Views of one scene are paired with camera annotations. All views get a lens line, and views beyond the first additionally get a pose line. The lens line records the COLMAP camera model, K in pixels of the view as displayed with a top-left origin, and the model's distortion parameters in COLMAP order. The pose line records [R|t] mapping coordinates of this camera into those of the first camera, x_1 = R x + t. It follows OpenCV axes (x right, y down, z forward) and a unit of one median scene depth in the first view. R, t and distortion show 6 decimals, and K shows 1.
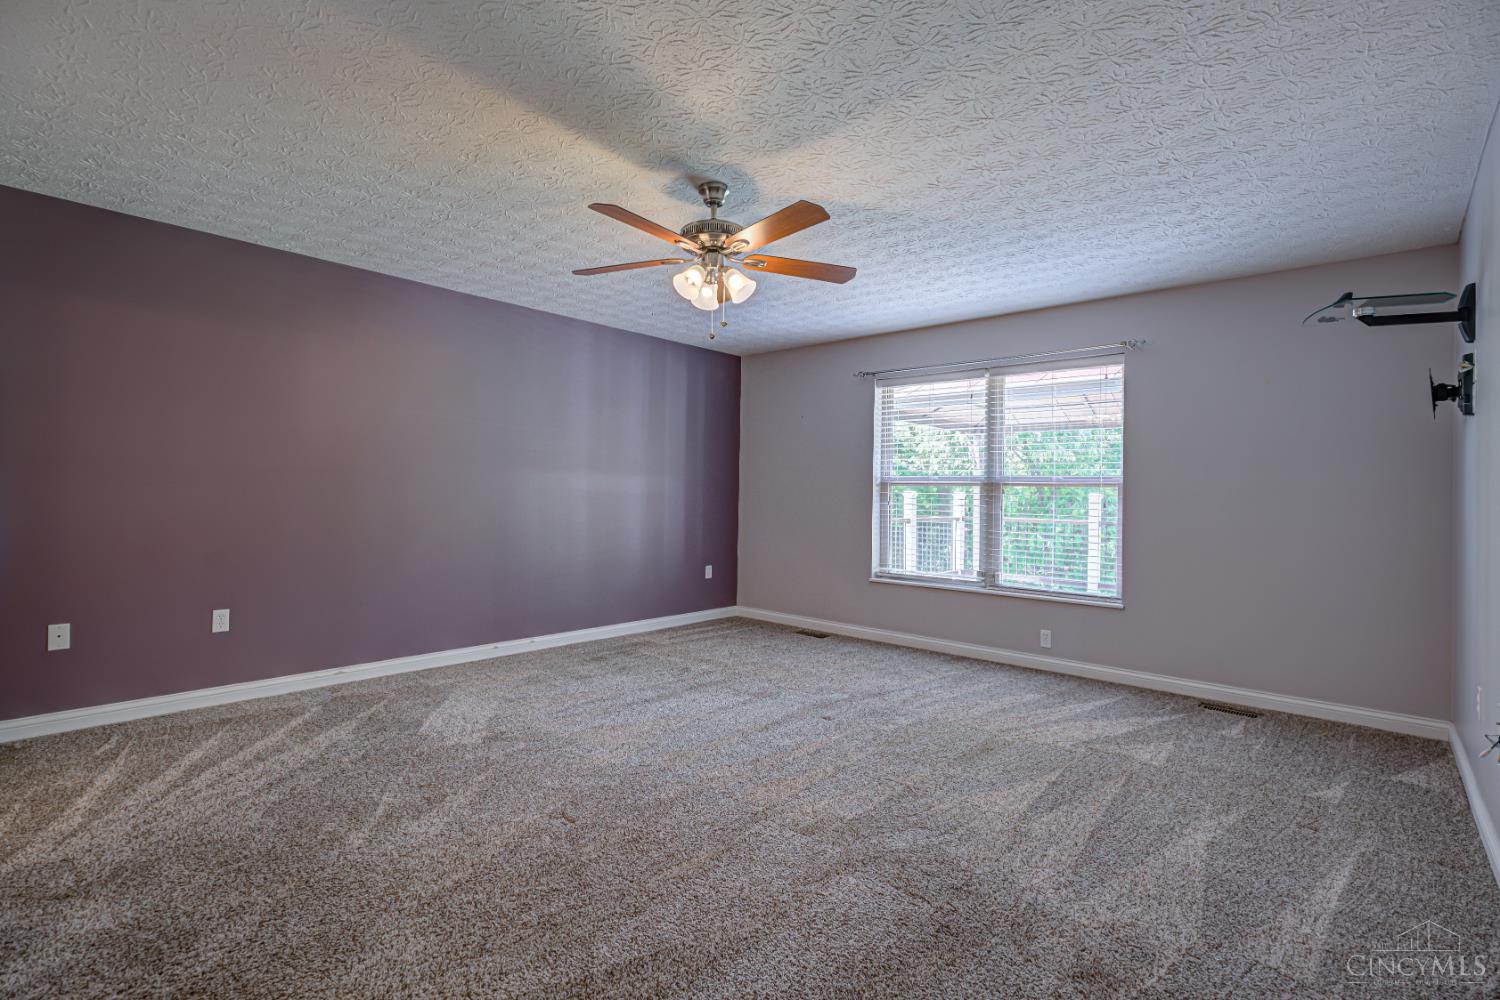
lens RADIAL K [[689.0, 0, 751.2], [0, 689.0, 490.7], [0, 0, 1]] dist [-0.004547, -0.000014]
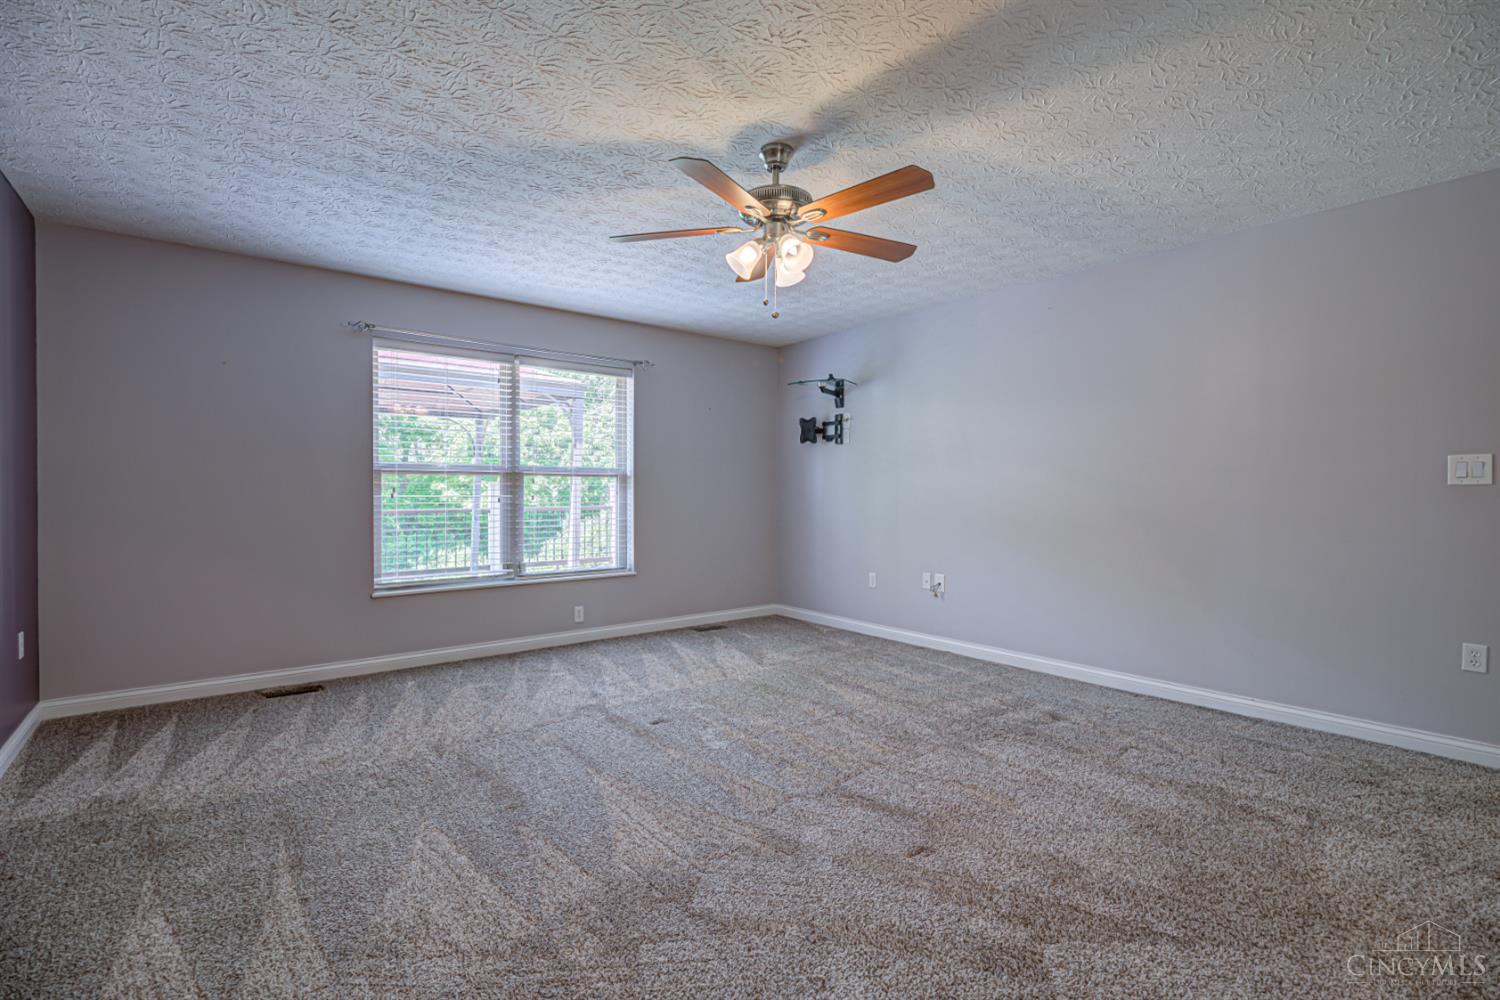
lens RADIAL K [[677.5, 0, 750.0], [0, 677.5, 500.0], [0, 0, 1]] dist [0.000043, 0.000274]
pose [[0.179533, -0.031793, 0.983238, -0.627908], [-0.005575, 0.999429, 0.033335, -0.006853], [-0.983736, -0.011466, 0.179253, 0.572453]]
